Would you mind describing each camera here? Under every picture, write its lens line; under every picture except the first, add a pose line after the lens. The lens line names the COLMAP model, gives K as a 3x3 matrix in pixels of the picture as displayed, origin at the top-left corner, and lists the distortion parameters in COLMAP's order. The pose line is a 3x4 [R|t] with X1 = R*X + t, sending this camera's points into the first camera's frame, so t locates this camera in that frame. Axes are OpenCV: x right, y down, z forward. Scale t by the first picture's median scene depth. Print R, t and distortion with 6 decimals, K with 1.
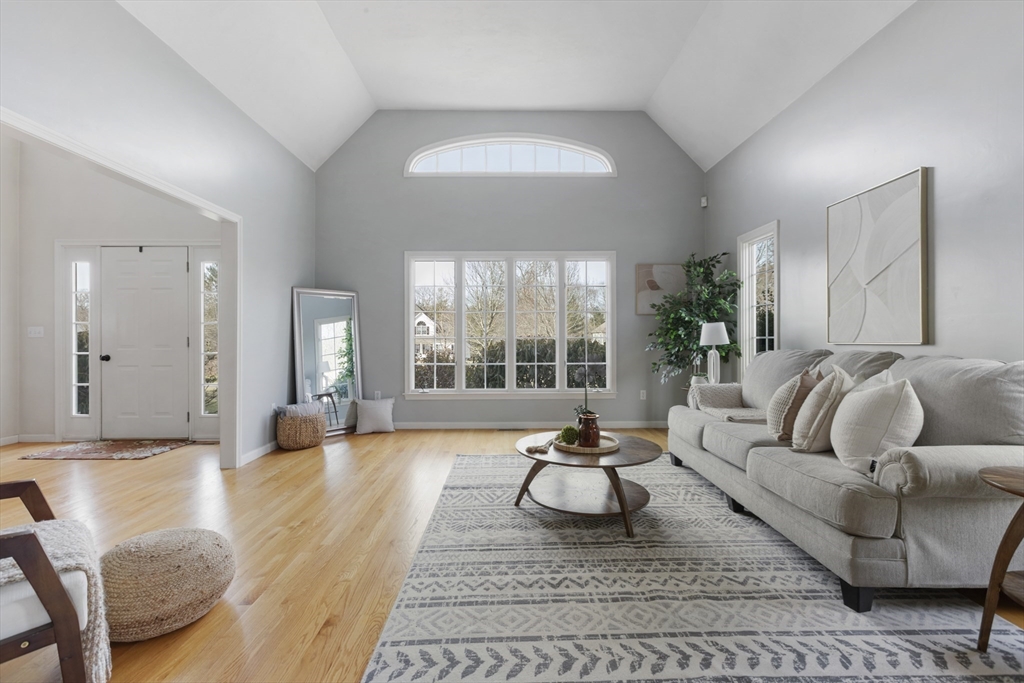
lens RADIAL K [[458.2, 0, 509.4], [0, 458.2, 336.1], [0, 0, 1]] dist [-0.000641, -0.000099]
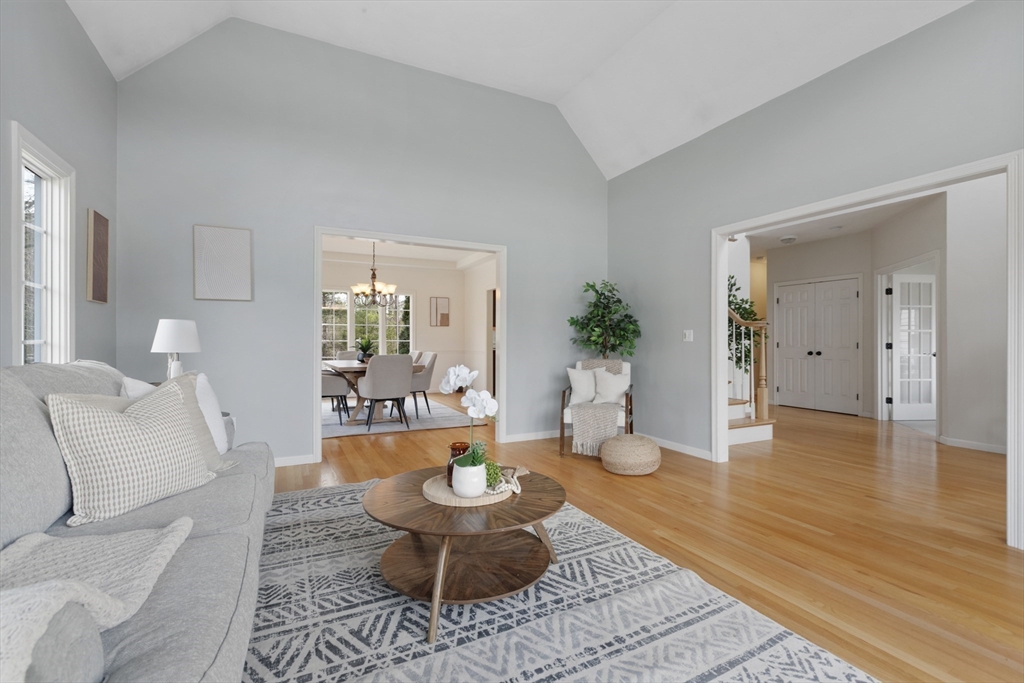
lens RADIAL K [[458.2, 0, 509.4], [0, 458.2, 336.1], [0, 0, 1]] dist [-0.000641, -0.000099]
pose [[-0.899454, -0.001785, -0.437011, 0.371343], [0.002159, 0.999961, -0.008529, -0.001314], [0.437009, -0.008615, -0.899416, 1.471126]]
